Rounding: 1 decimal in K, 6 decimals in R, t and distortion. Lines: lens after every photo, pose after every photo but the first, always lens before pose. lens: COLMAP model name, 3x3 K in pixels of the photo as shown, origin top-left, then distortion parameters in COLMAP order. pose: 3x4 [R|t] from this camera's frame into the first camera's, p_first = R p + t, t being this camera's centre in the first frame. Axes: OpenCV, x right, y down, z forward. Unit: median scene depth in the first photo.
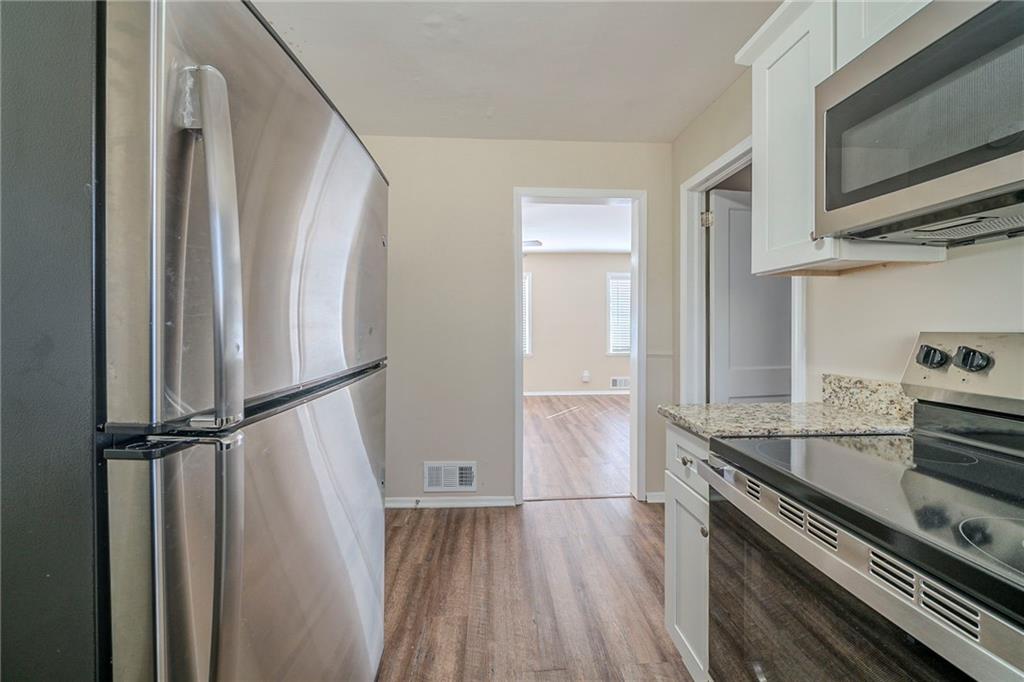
lens RADIAL K [[361.6, 0, 509.2], [0, 361.6, 329.2], [0, 0, 1]] dist [-0.000528, -0.000021]
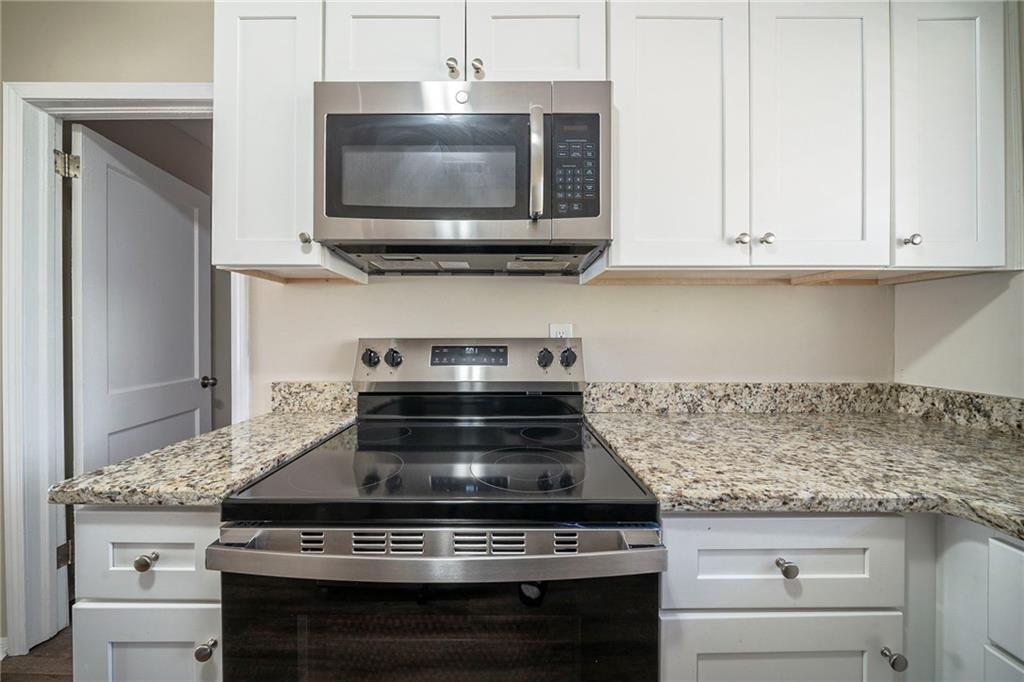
lens RADIAL K [[351.2, 0, 500.2], [0, 351.2, 337.1], [0, 0, 1]] dist [-0.006264, -0.000057]
pose [[0.063939, -0.005693, 0.997938, -0.038870], [0.003929, 0.999977, 0.005453, -0.000955], [-0.997946, 0.003573, 0.063960, 0.419650]]
